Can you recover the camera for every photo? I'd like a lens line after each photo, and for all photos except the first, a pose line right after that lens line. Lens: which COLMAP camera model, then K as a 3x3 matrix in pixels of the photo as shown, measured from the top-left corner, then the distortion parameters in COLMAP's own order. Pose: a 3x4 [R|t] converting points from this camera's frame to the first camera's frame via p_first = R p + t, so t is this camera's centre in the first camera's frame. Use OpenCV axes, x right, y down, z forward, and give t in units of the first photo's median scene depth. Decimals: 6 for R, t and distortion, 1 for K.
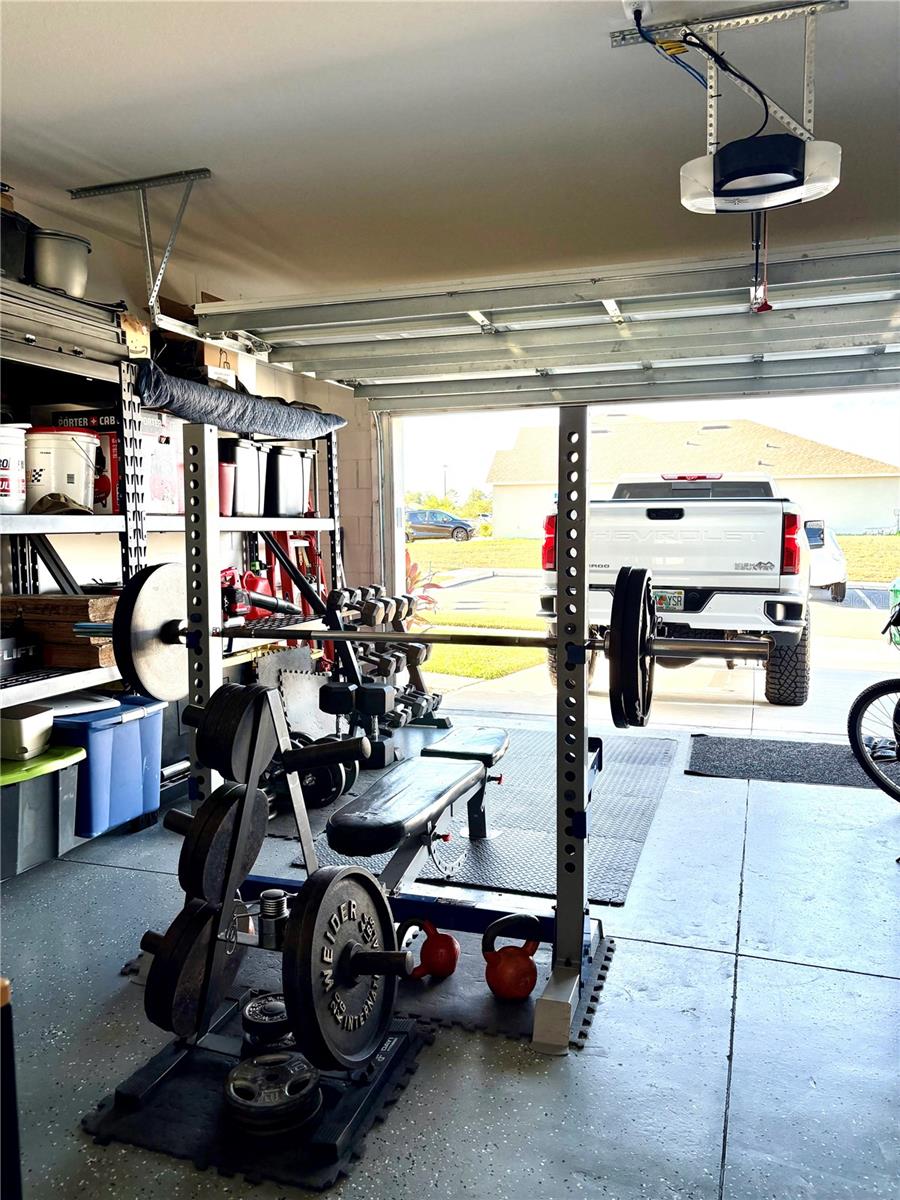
lens RADIAL K [[913.0, 0, 450.3], [0, 913.0, 603.3], [0, 0, 1]] dist [0.028020, -0.025116]
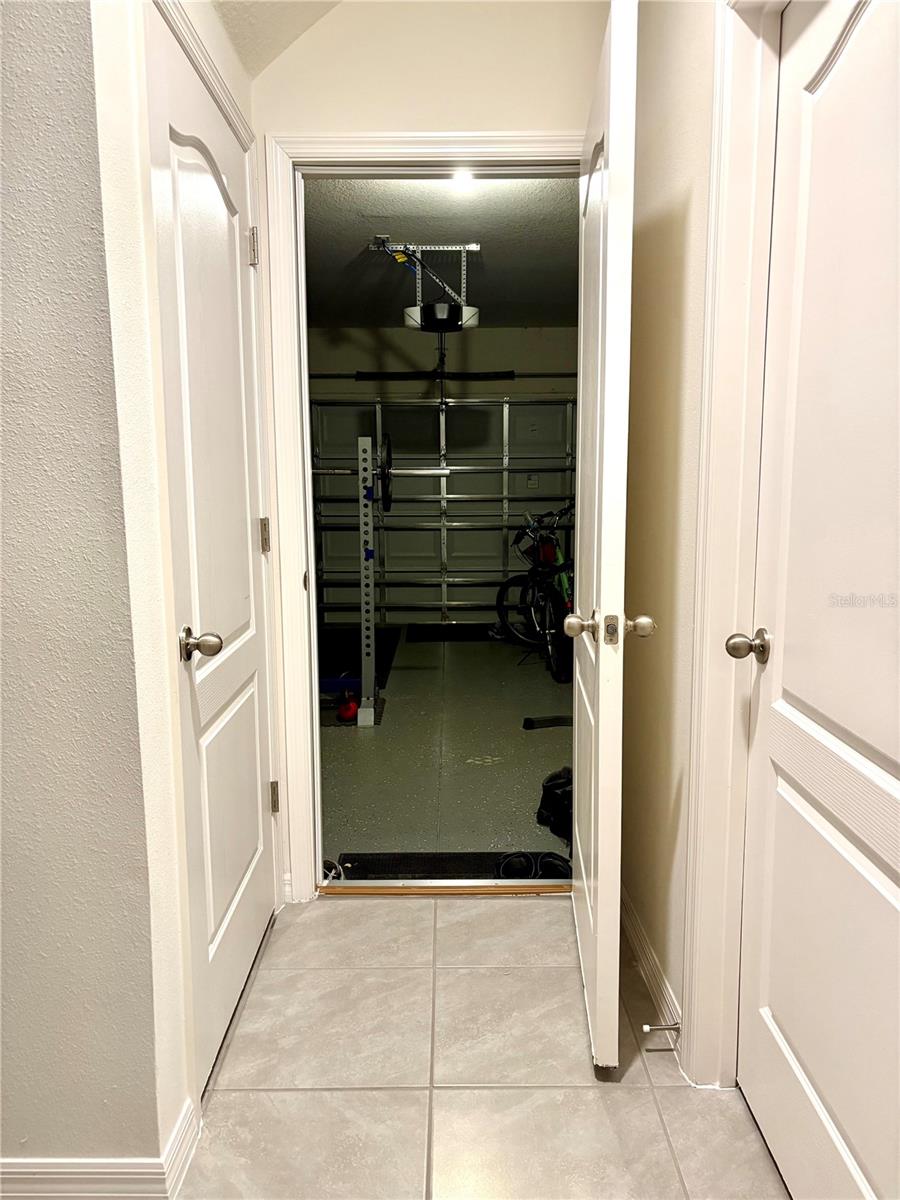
lens RADIAL K [[913.0, 0, 452.2], [0, 913.0, 601.6], [0, 0, 1]] dist [0.028020, -0.025116]
pose [[0.945122, -0.042632, 0.323925, -0.268634], [0.027993, 0.998371, 0.049720, 0.050032], [-0.325517, -0.037923, 0.944775, -0.780420]]
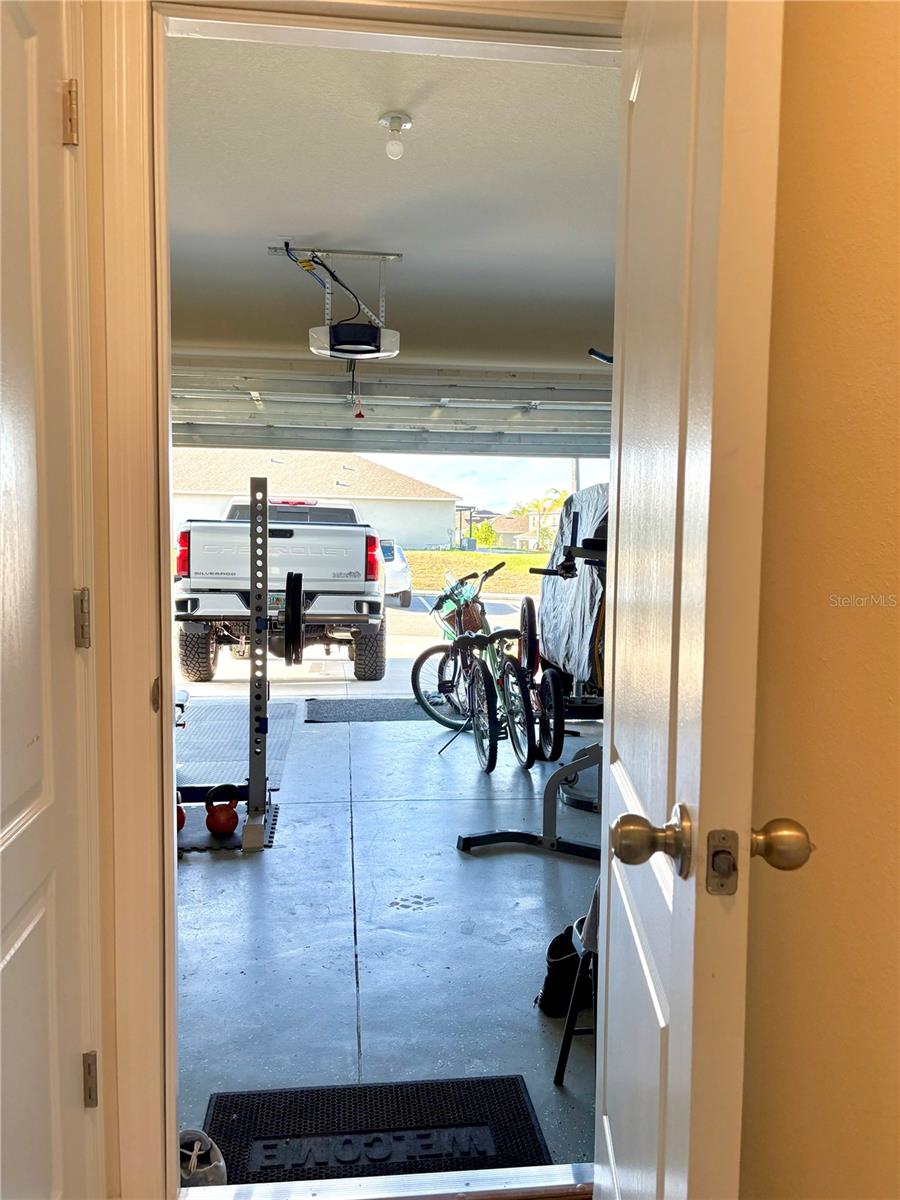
lens RADIAL K [[913.0, 0, 449.5], [0, 913.0, 599.3], [0, 0, 1]] dist [0.028020, -0.025116]
pose [[0.901300, -0.010414, 0.433071, -0.200244], [0.017822, 0.999756, -0.013050, 0.028206], [-0.432830, 0.019480, 0.901265, -0.483195]]
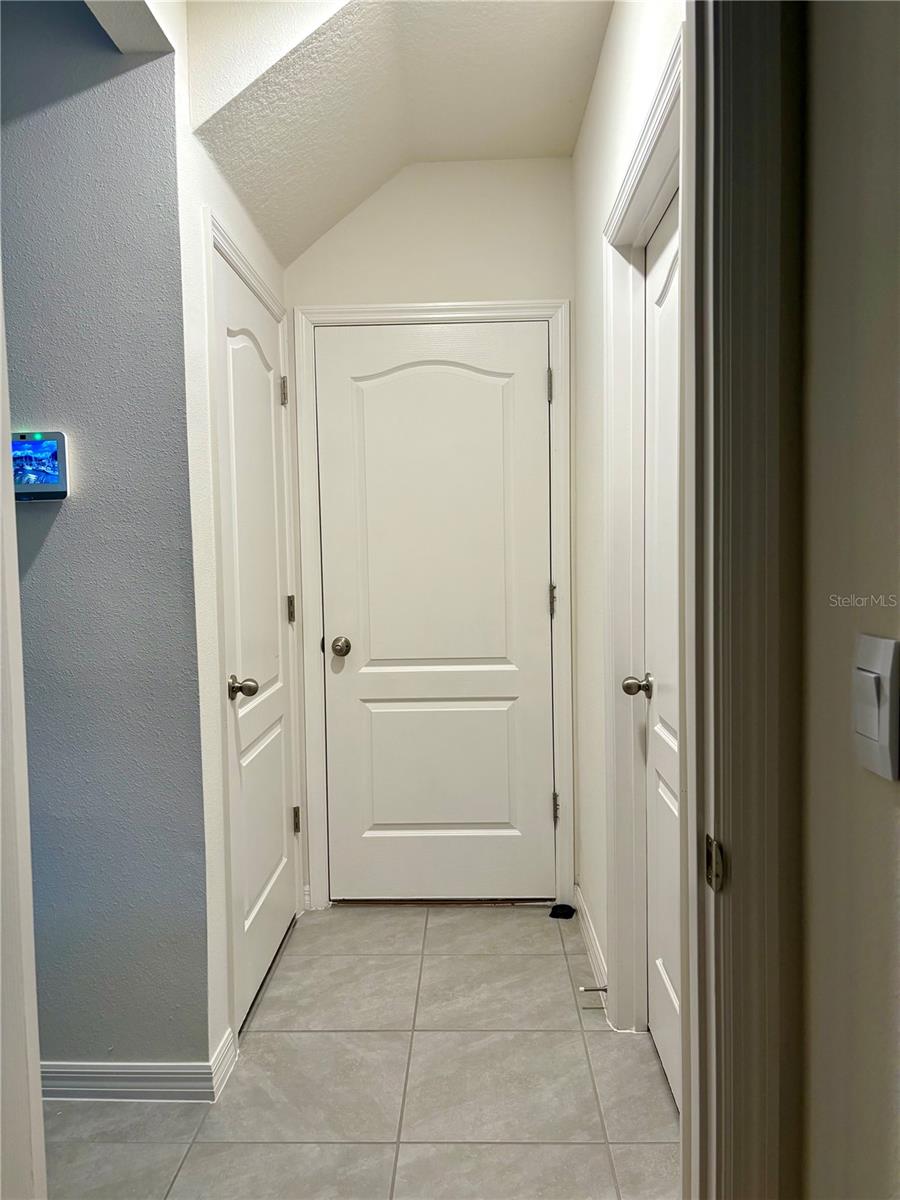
lens RADIAL K [[913.0, 0, 448.5], [0, 913.0, 598.8], [0, 0, 1]] dist [0.028020, -0.025116]
pose [[0.955712, -0.023227, 0.293387, -0.291323], [0.035723, 0.998665, -0.037306, 0.059141], [-0.292129, 0.046135, 0.955266, -0.983478]]
